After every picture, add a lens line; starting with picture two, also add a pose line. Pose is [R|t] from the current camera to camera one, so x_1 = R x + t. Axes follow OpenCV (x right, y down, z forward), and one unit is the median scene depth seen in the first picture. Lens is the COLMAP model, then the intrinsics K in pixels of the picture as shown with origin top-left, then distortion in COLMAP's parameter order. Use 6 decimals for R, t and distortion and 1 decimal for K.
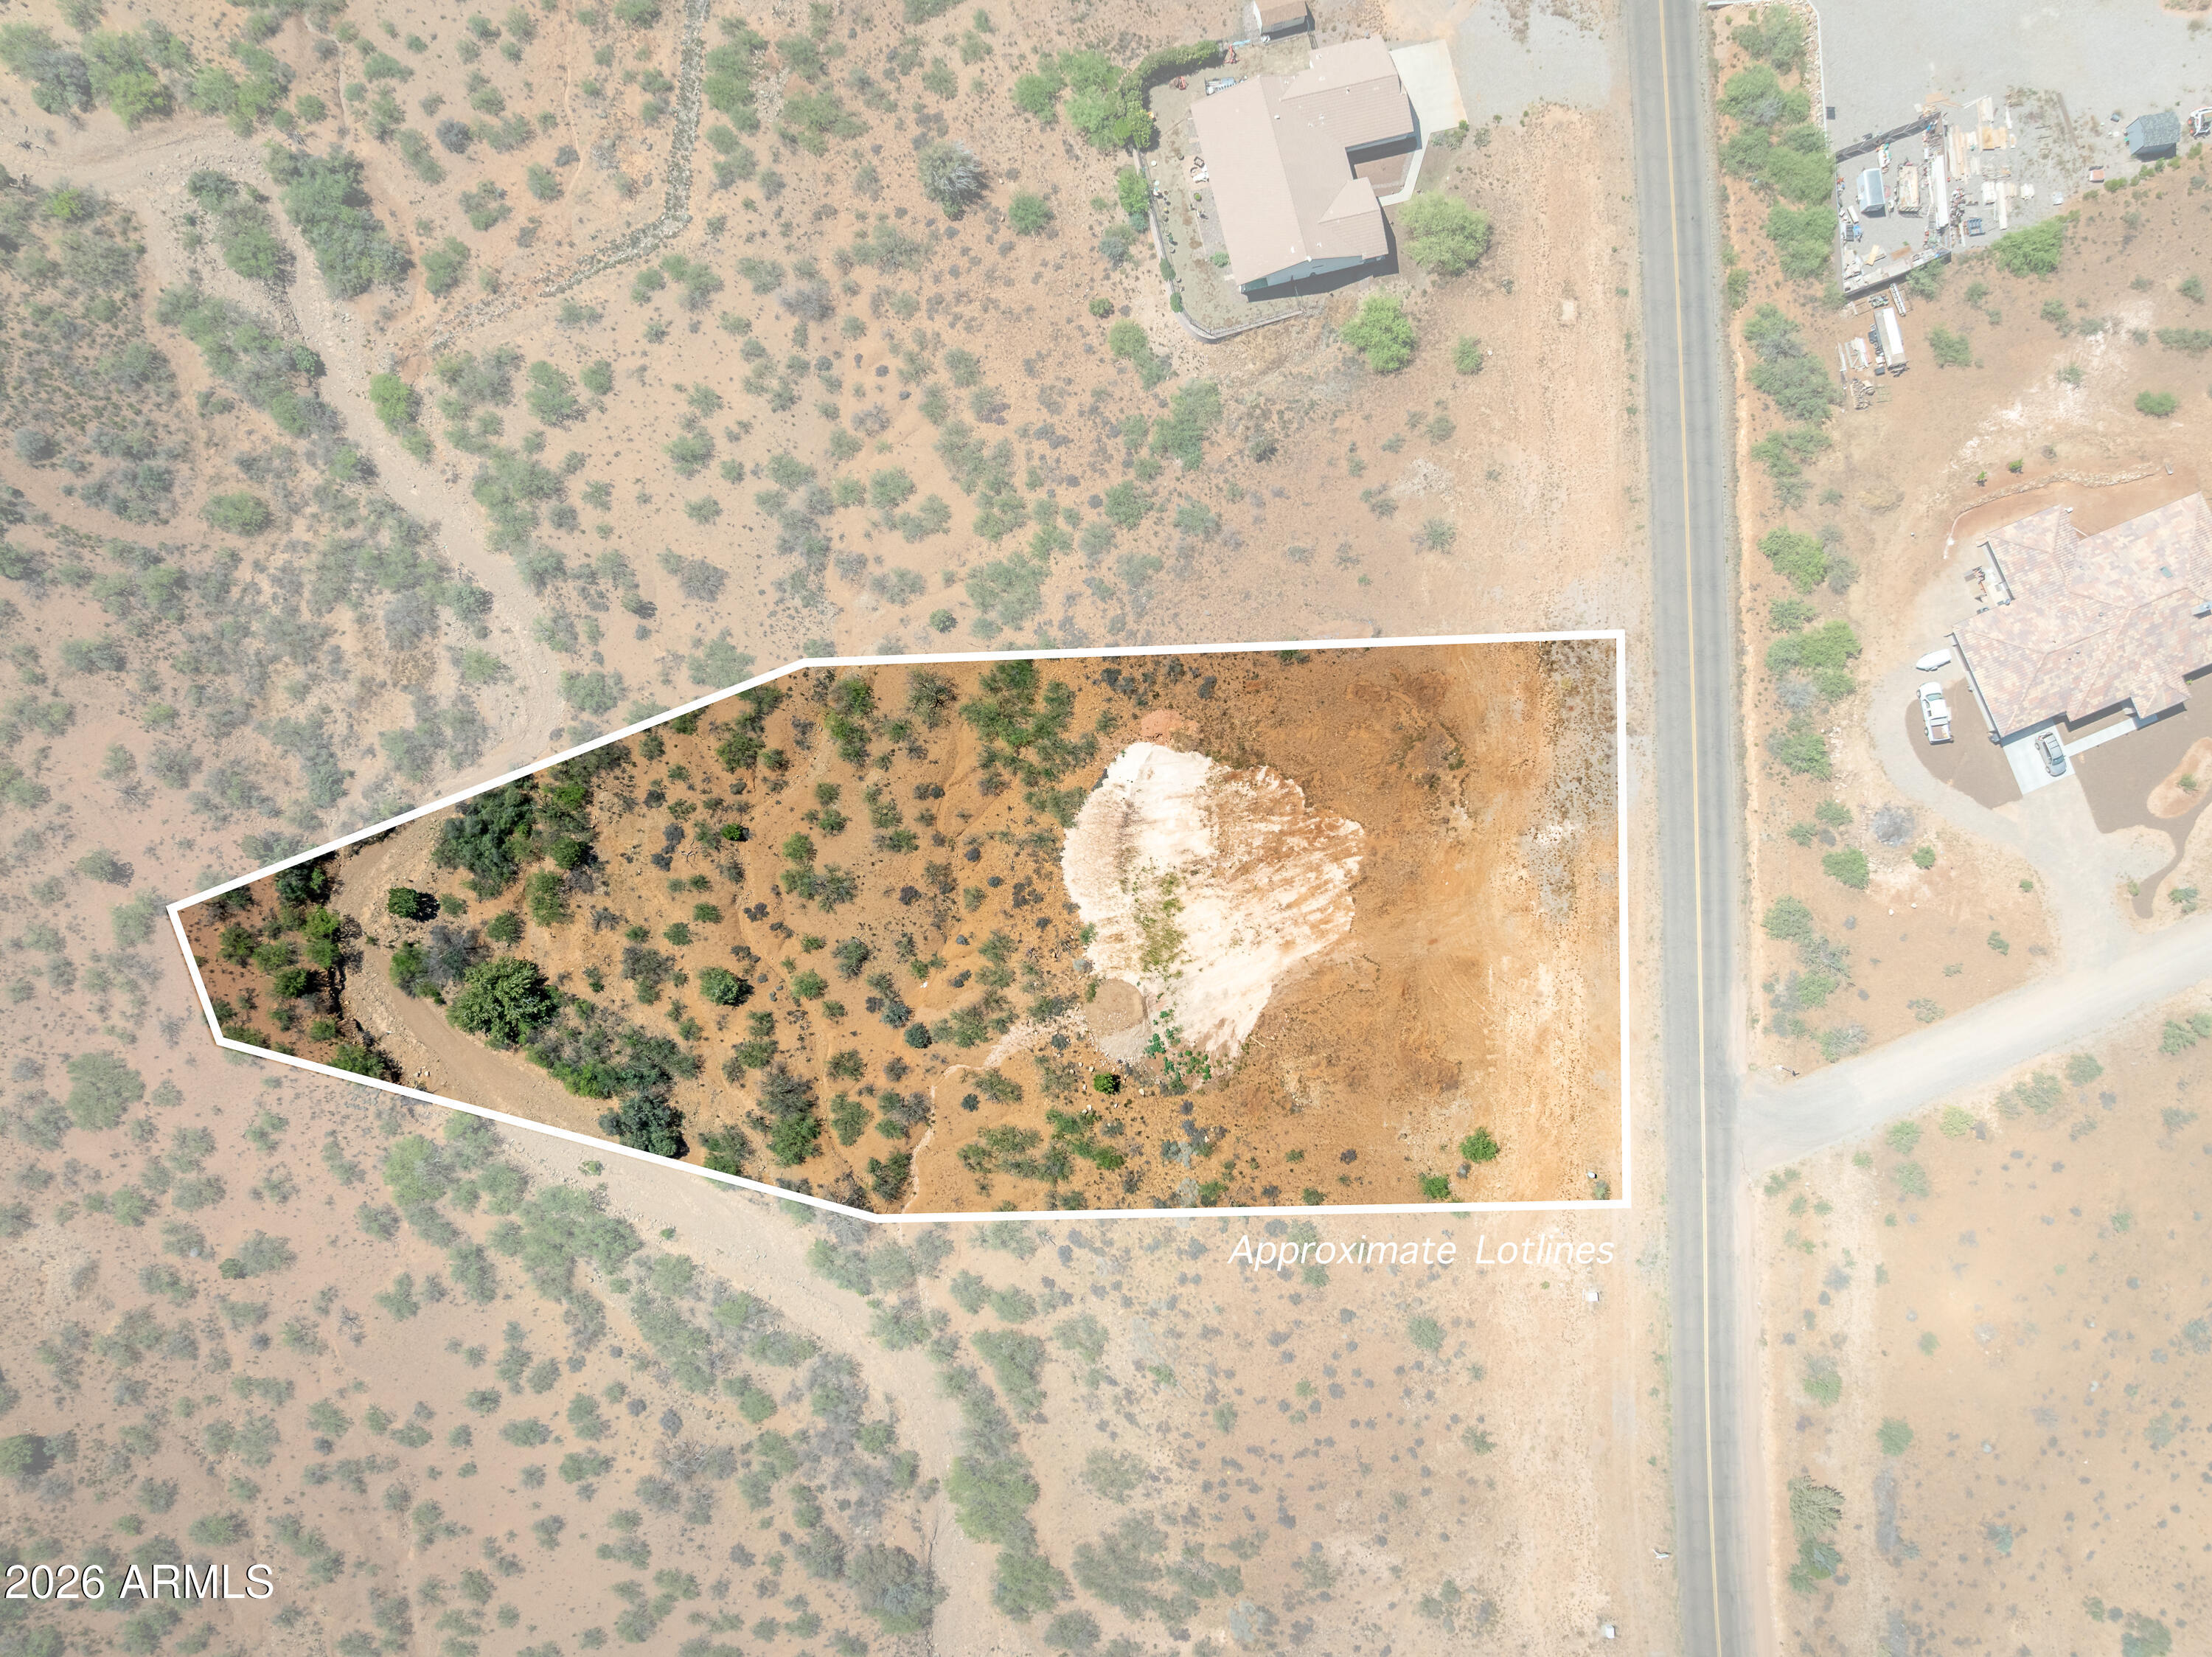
lens RADIAL K [[1552.6, 0, 1101.0], [0, 1552.6, 837.3], [0, 0, 1]] dist [-0.038626, -0.003800]
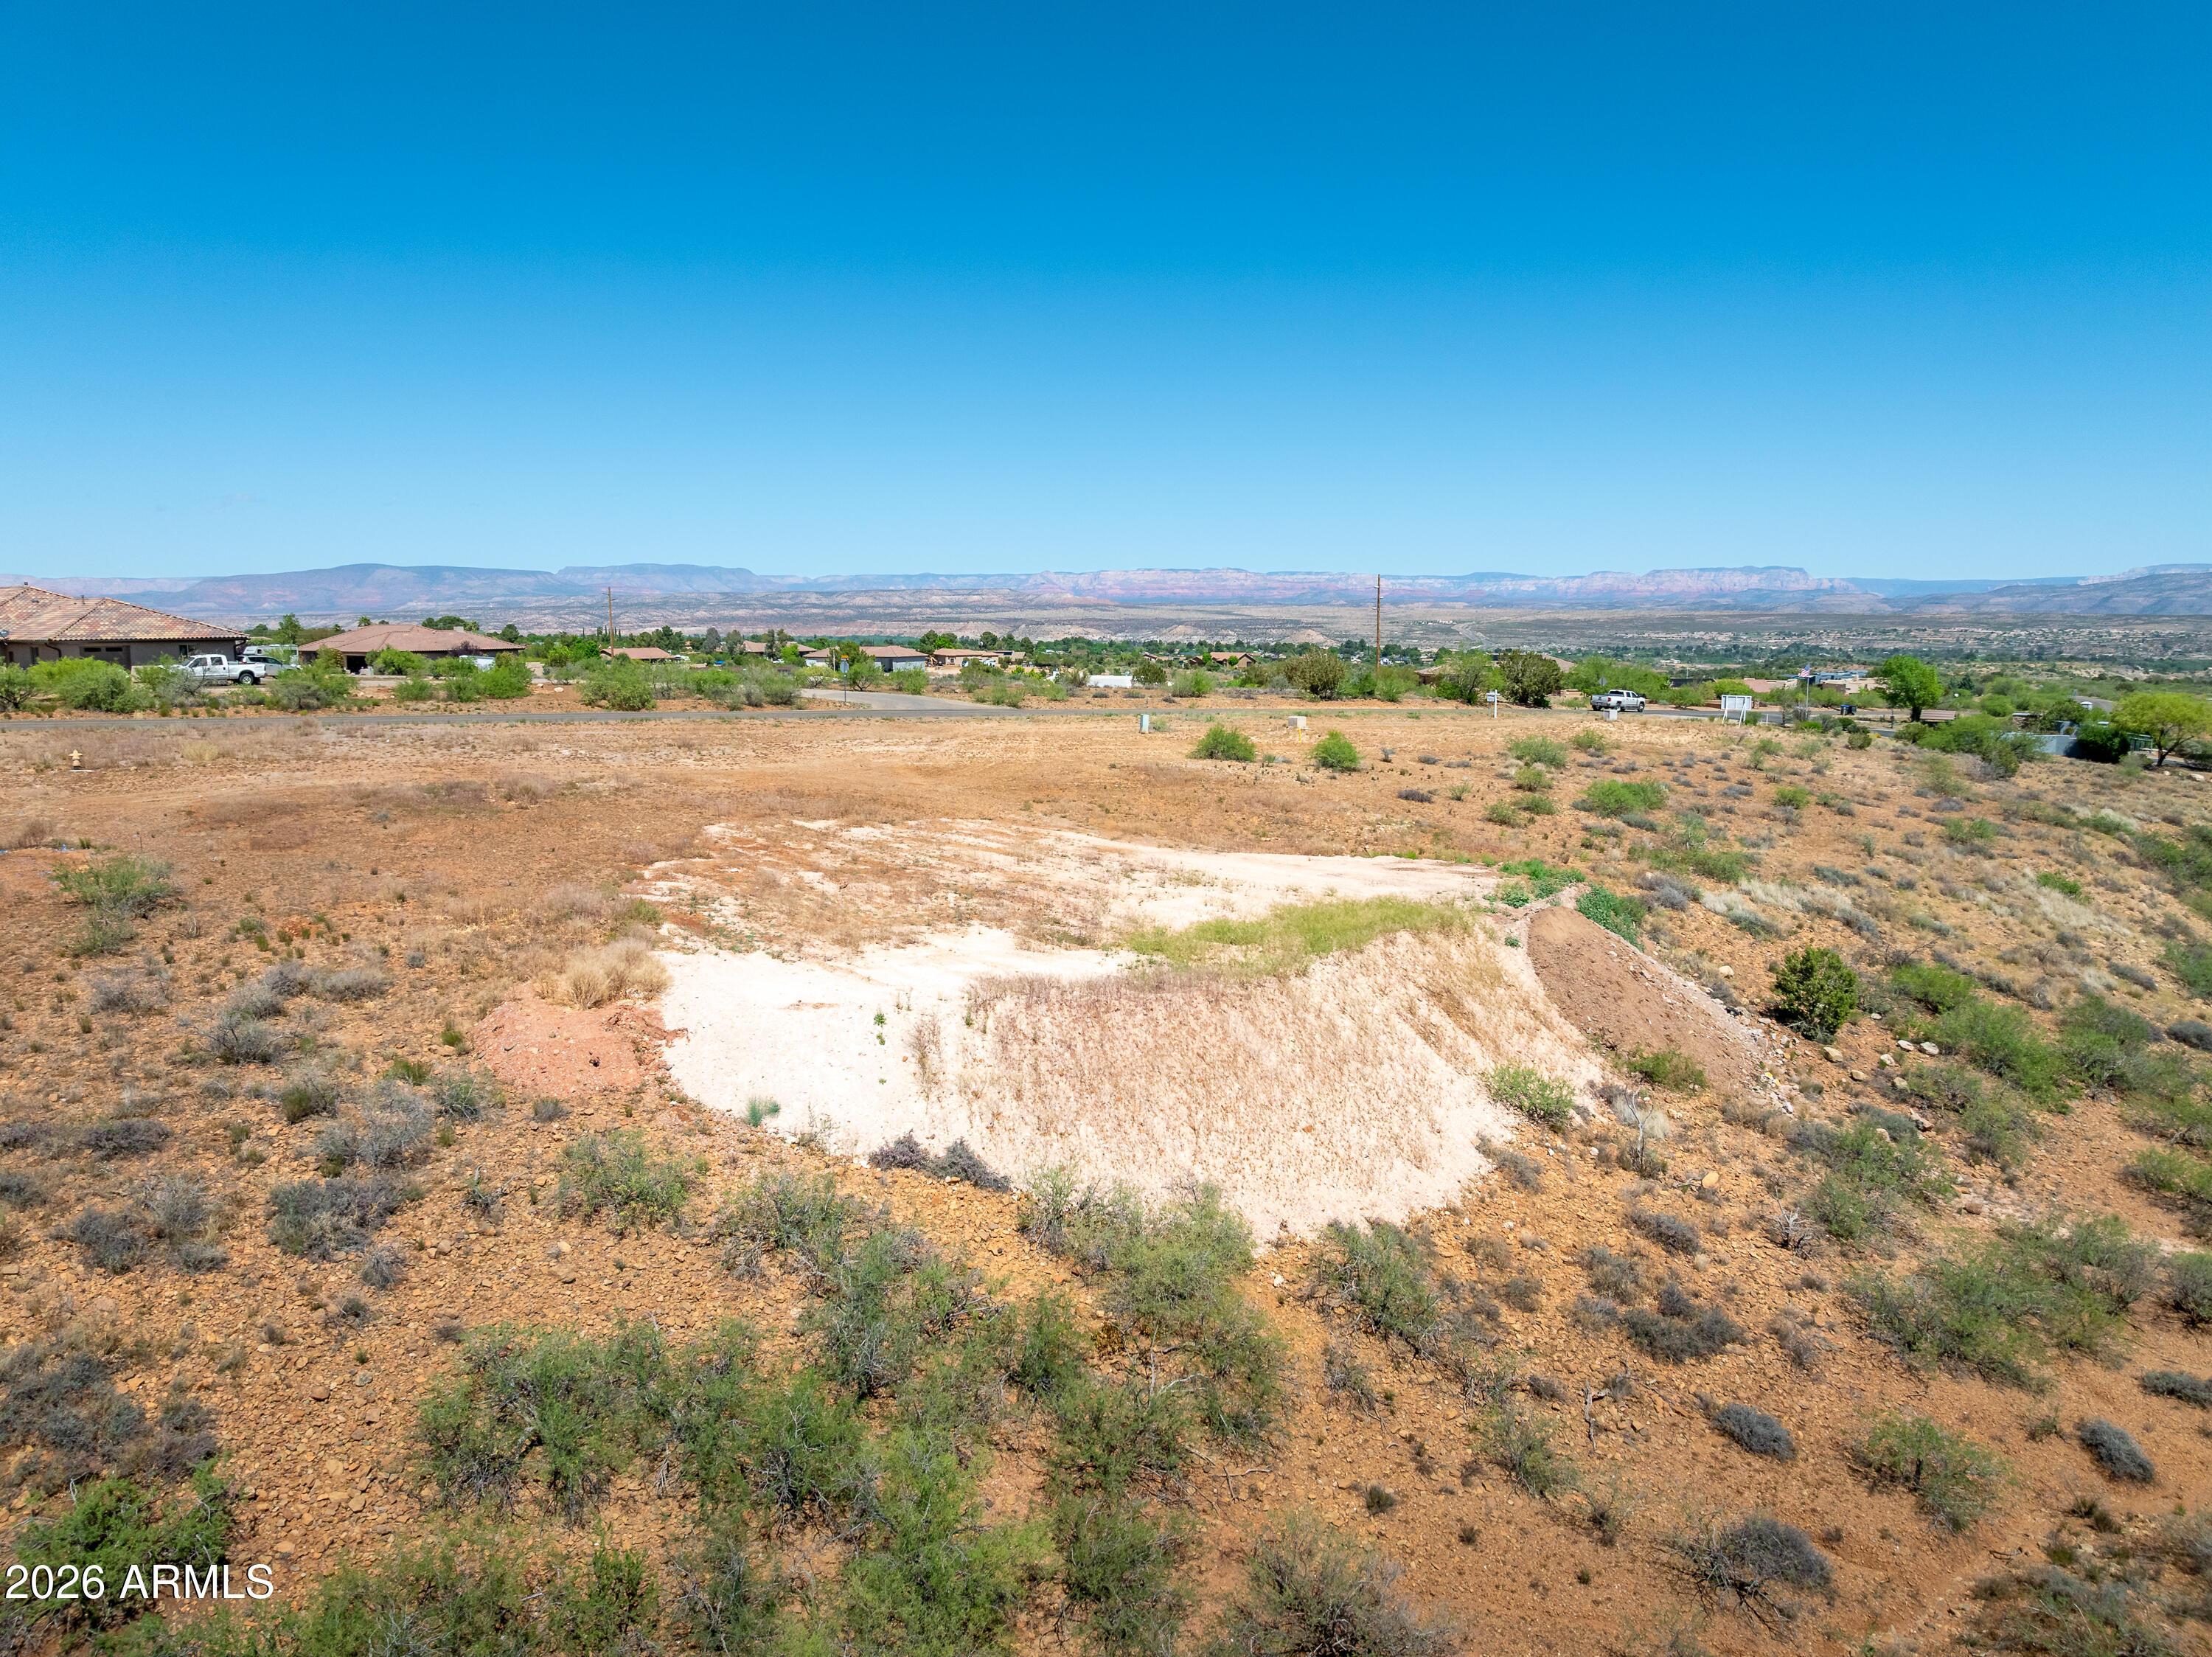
lens RADIAL K [[1552.6, 0, 1110.0], [0, 1552.6, 823.6], [0, 0, 1]] dist [-0.038626, -0.003800]
pose [[-0.566701, -0.097764, 0.818103, -0.160024], [0.821766, 0.004745, 0.569805, -0.125440], [-0.059589, 0.995198, 0.077650, 0.931401]]
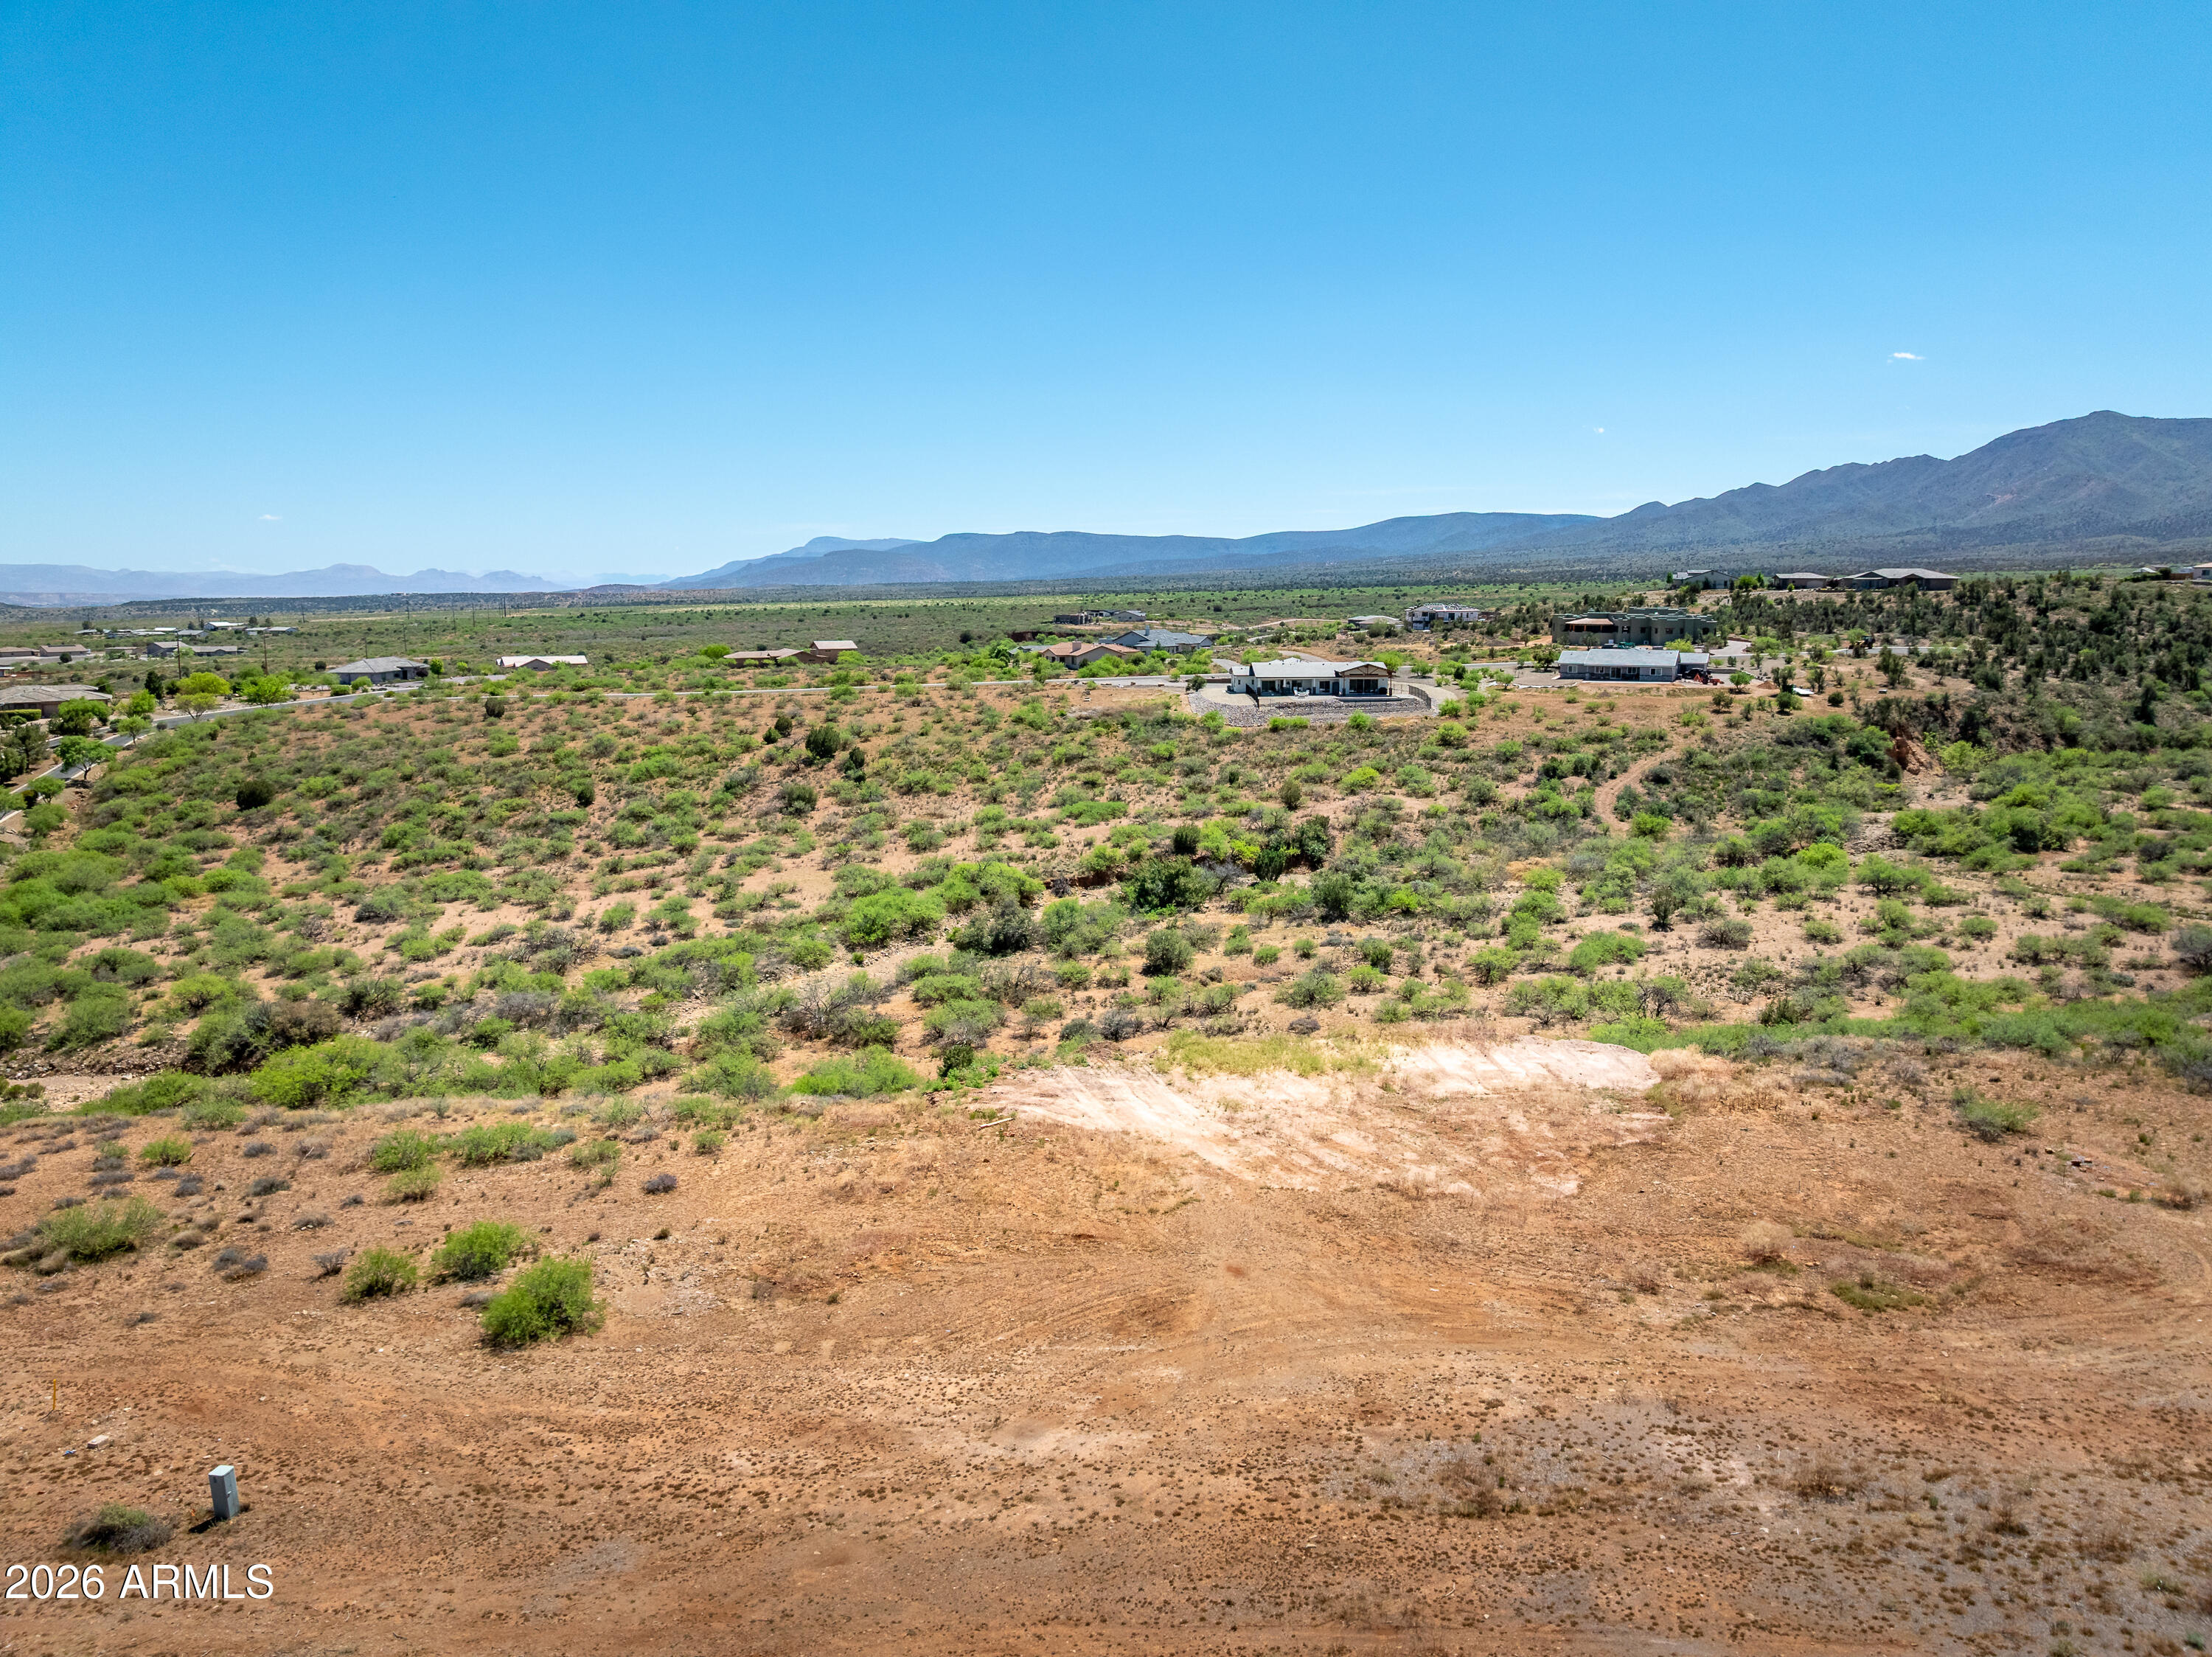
lens RADIAL K [[1552.6, 0, 1111.9], [0, 1552.6, 823.8], [0, 0, 1]] dist [-0.038626, -0.003800]
pose [[-0.069122, 0.165549, -0.983776, 0.480328], [-0.994289, 0.068944, 0.081463, 0.059251], [0.081312, 0.983789, 0.159838, 0.823669]]
